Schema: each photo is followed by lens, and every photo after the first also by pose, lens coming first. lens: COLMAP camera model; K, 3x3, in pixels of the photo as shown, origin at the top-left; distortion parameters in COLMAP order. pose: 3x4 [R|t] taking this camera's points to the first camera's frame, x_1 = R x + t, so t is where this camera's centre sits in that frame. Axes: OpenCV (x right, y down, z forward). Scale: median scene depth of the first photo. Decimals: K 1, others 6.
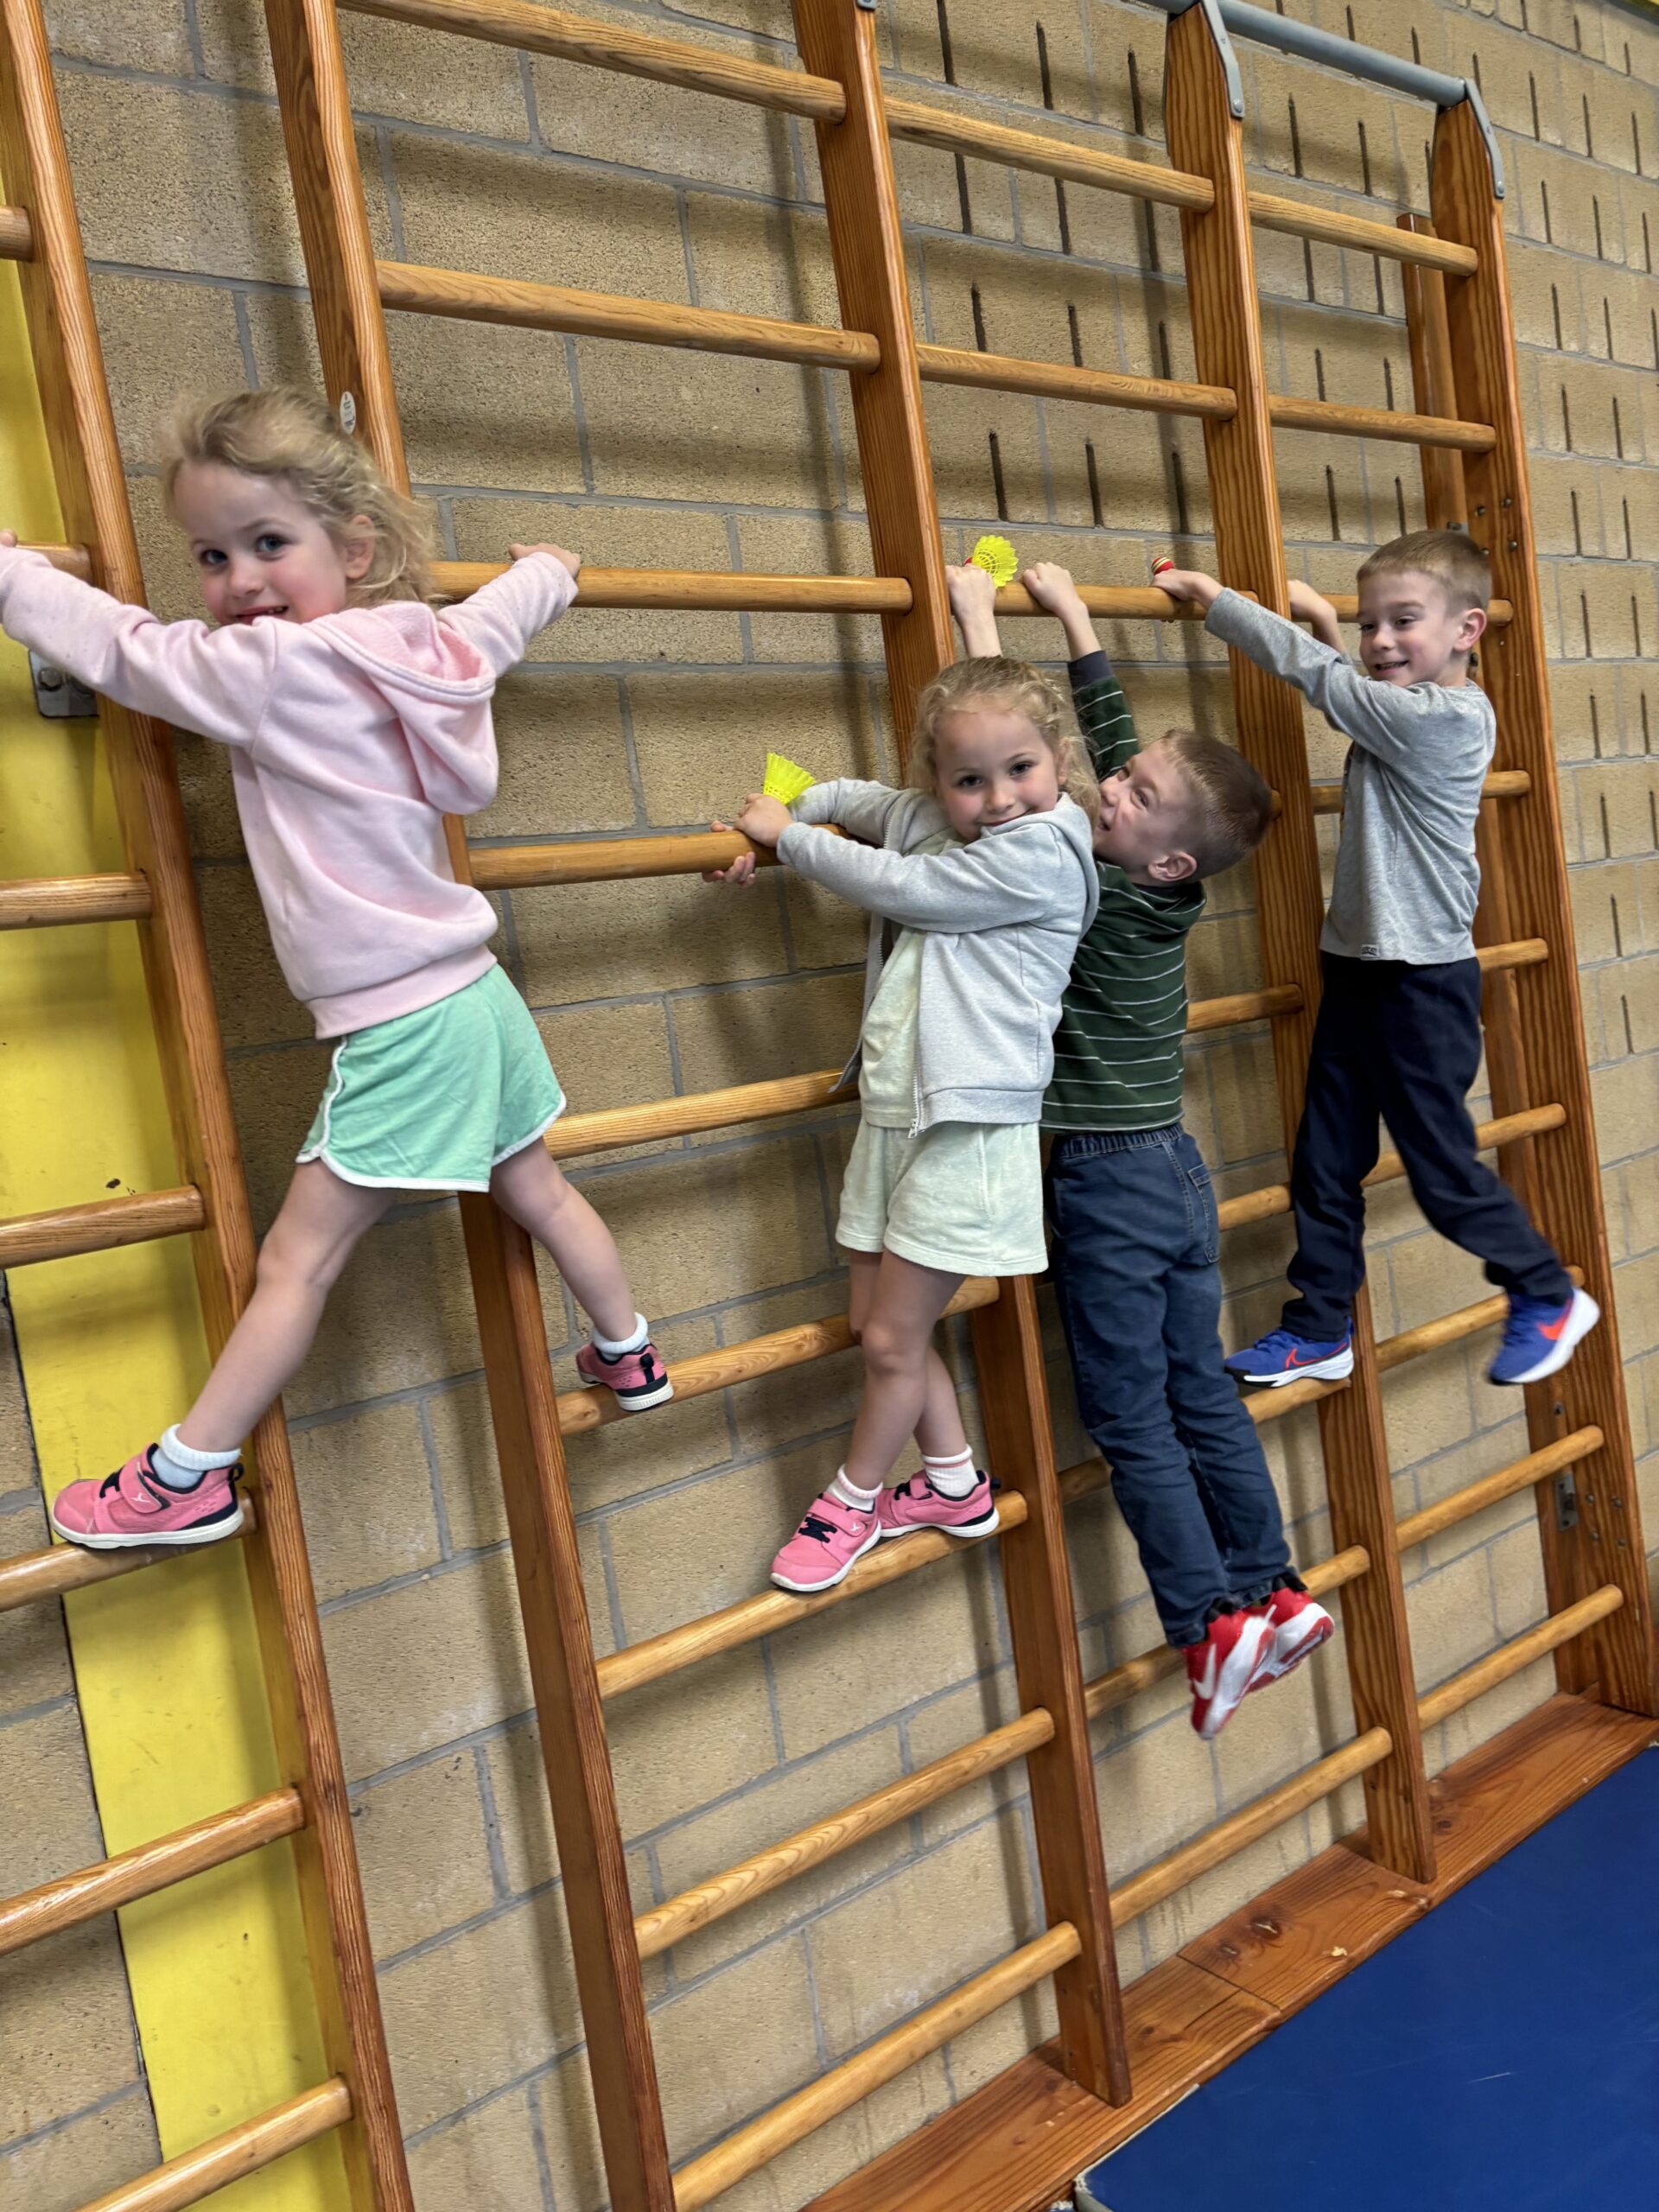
lens RADIAL K [[1661.3, 0, 838.6], [0, 1661.3, 1086.8], [0, 0, 1]] dist [0.053106, -0.053944]
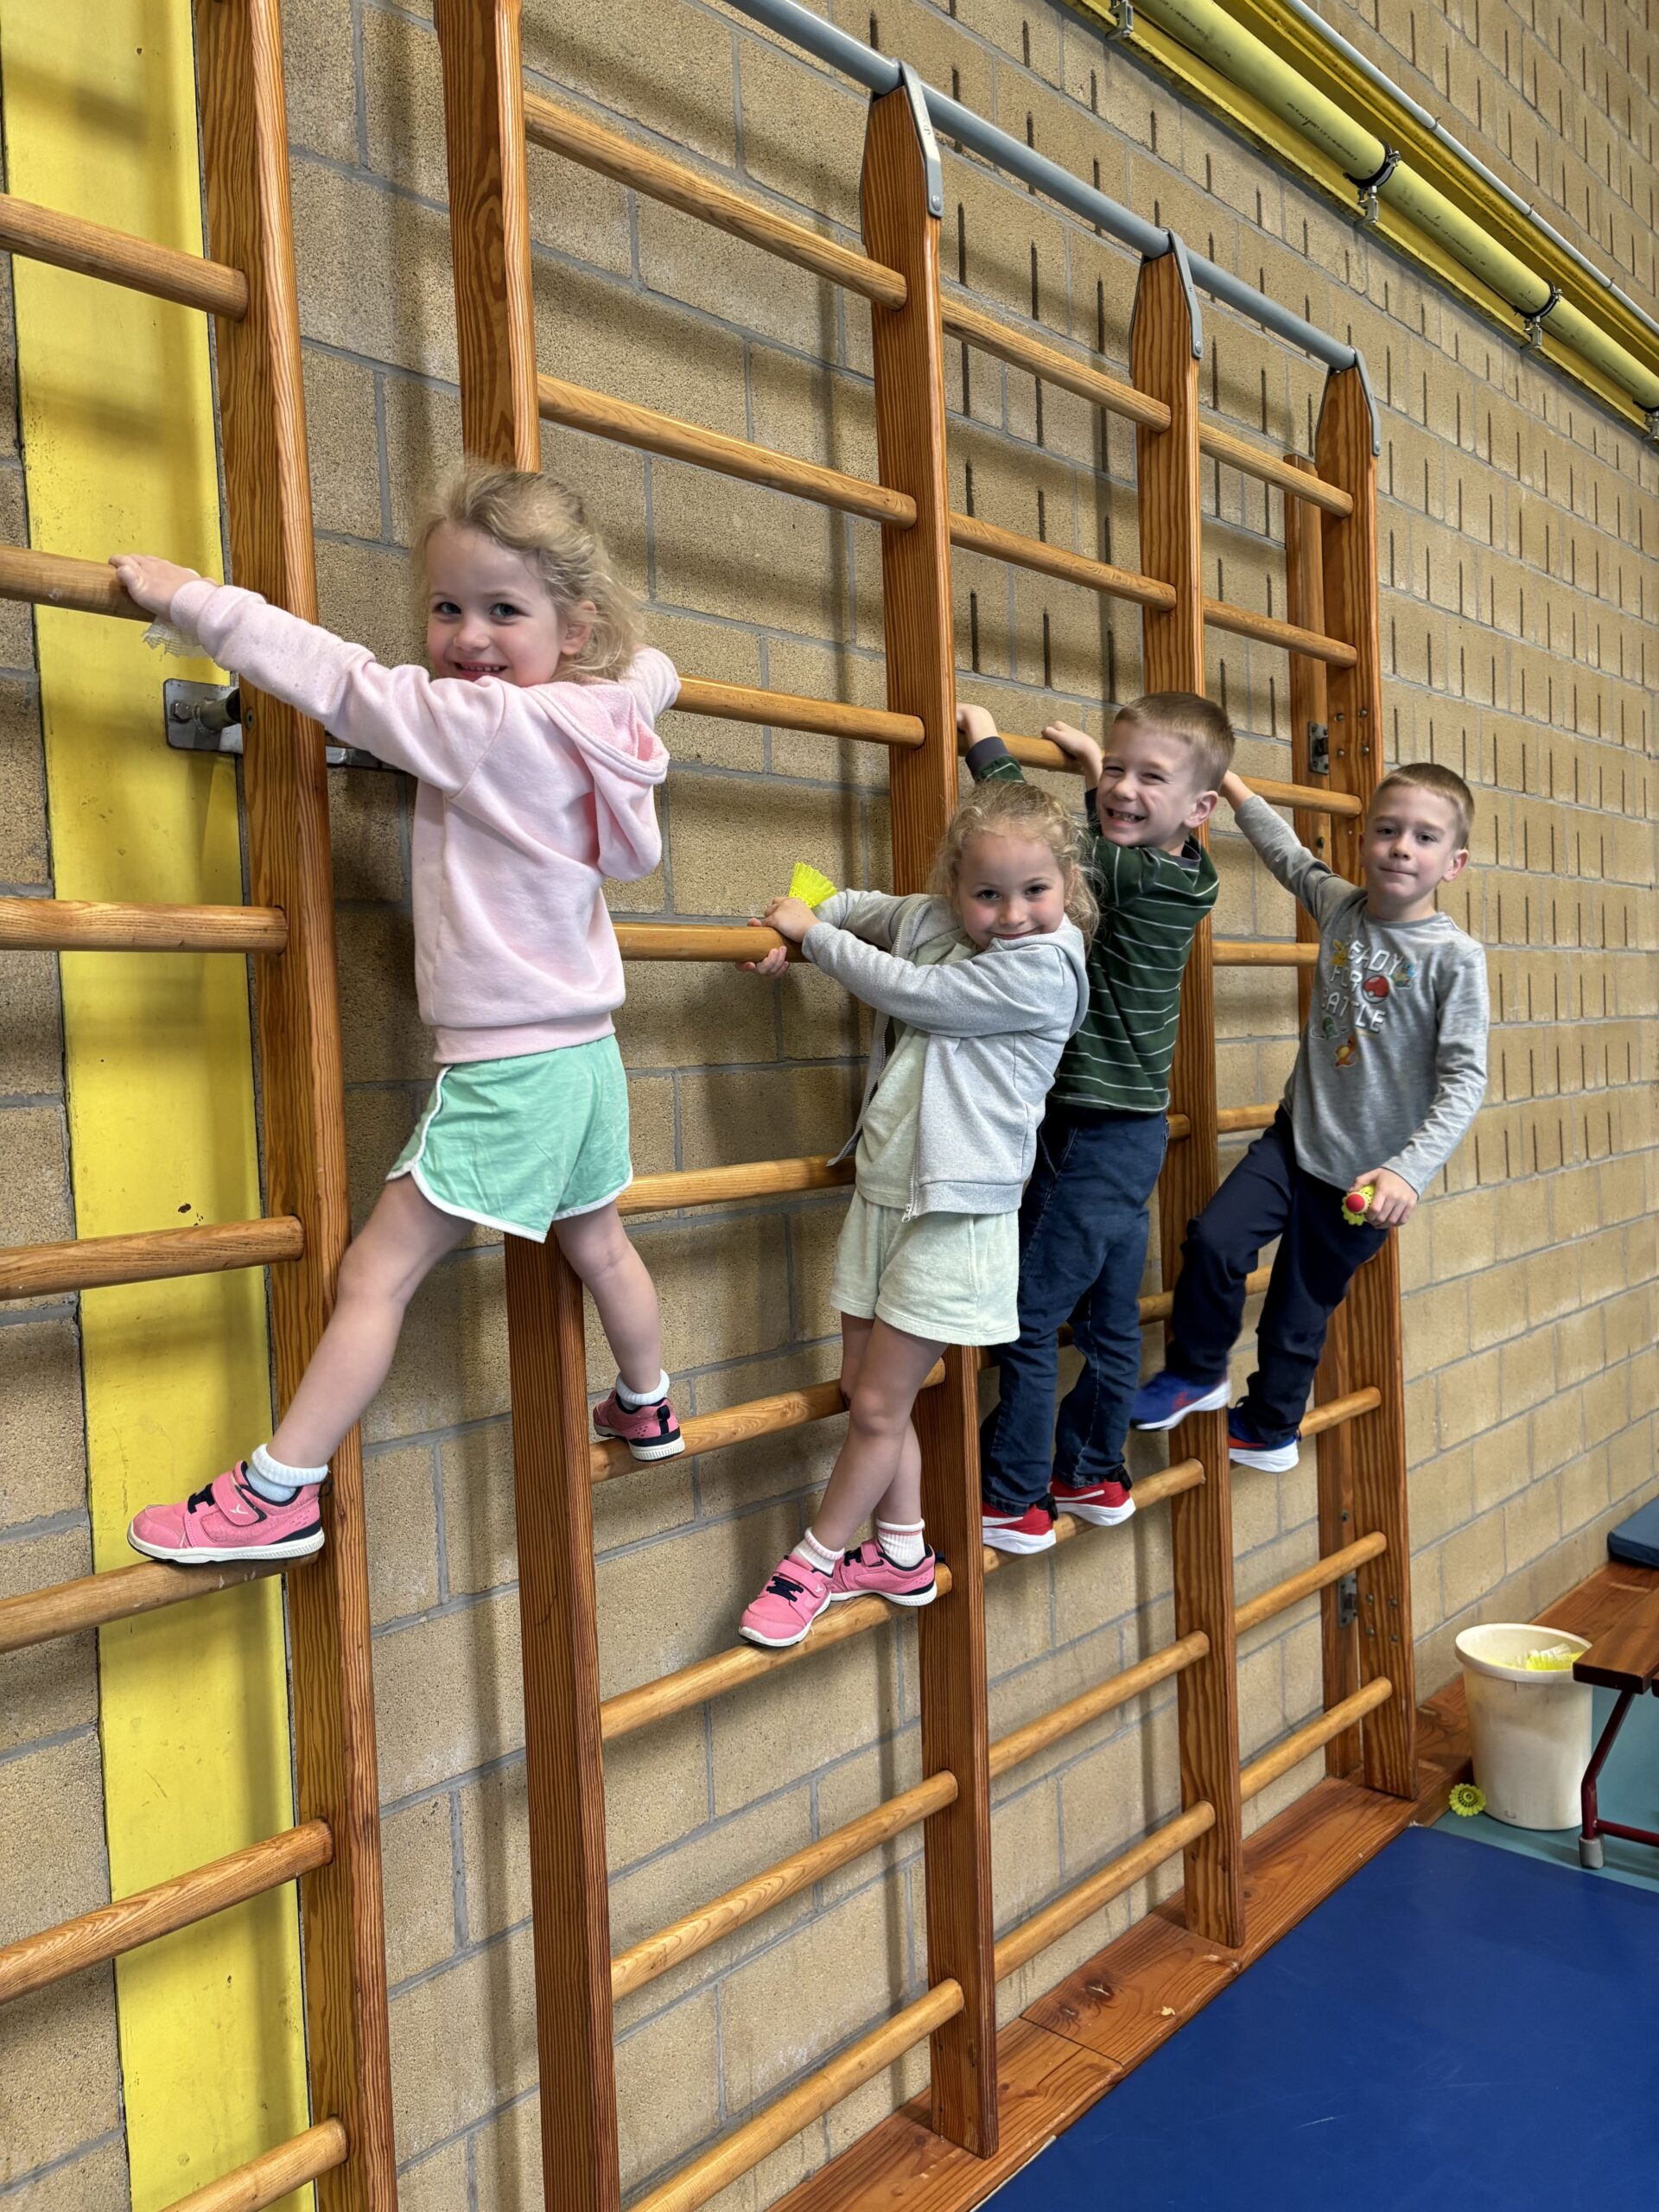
lens RADIAL K [[1661.3, 0, 822.5], [0, 1661.3, 1093.6], [0, 0, 1]] dist [0.053106, -0.053944]
pose [[0.978736, 0.090444, 0.184107, -0.203385], [-0.079710, 0.994703, -0.064908, 0.019537], [-0.189002, 0.048852, 0.980761, -0.053086]]
